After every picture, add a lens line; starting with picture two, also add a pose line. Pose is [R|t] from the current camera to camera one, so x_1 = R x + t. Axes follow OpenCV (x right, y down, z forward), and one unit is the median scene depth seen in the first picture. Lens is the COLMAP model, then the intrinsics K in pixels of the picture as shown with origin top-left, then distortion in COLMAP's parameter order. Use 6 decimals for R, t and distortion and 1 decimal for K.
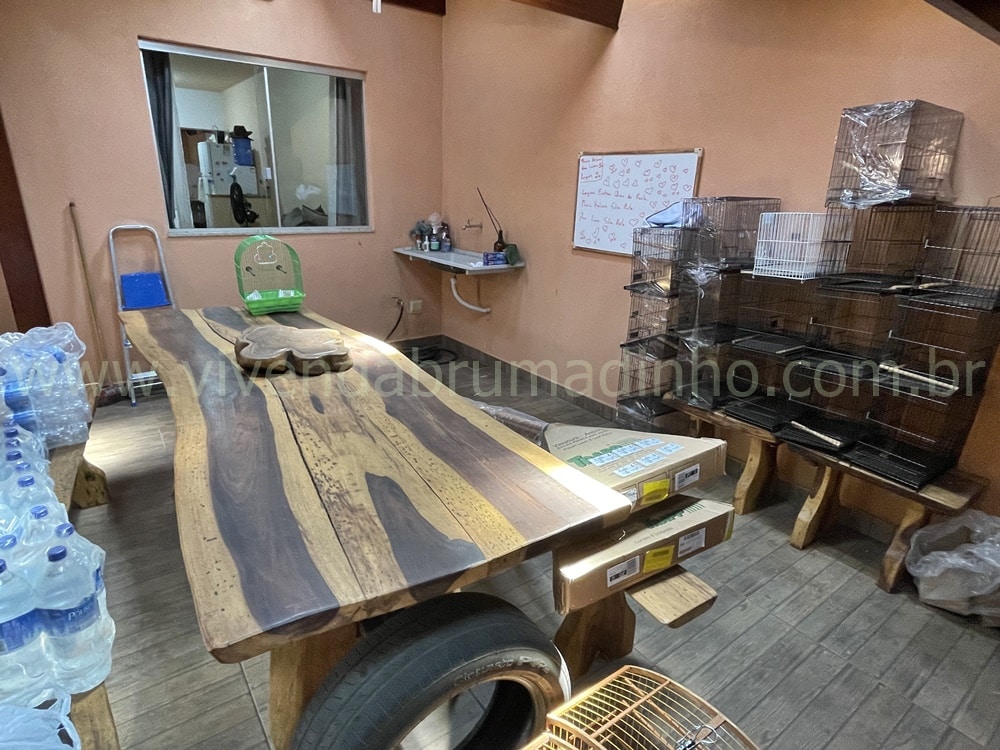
lens RADIAL K [[554.6, 0, 495.7], [0, 554.6, 374.8], [0, 0, 1]] dist [-0.000194, -0.000582]
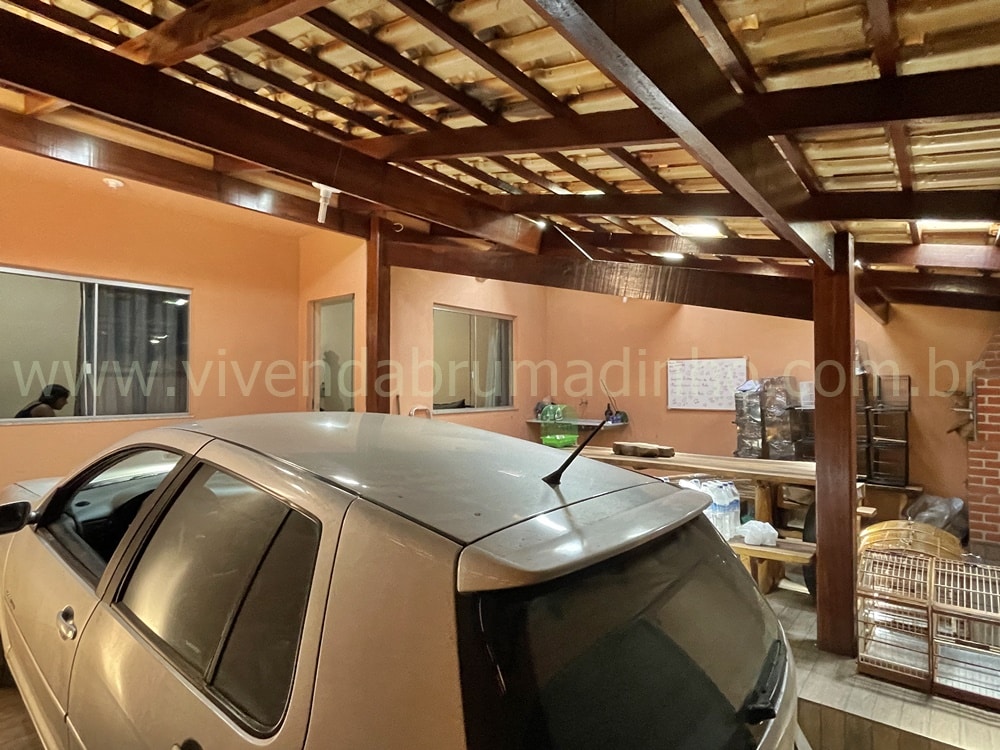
lens RADIAL K [[554.6, 0, 497.4], [0, 554.6, 374.0], [0, 0, 1]] dist [-0.000194, -0.000582]
pose [[0.963688, -0.029291, 0.265418, -0.848444], [0.118218, 0.938050, -0.325708, 0.174337], [-0.239435, 0.345258, 0.907451, -0.503756]]
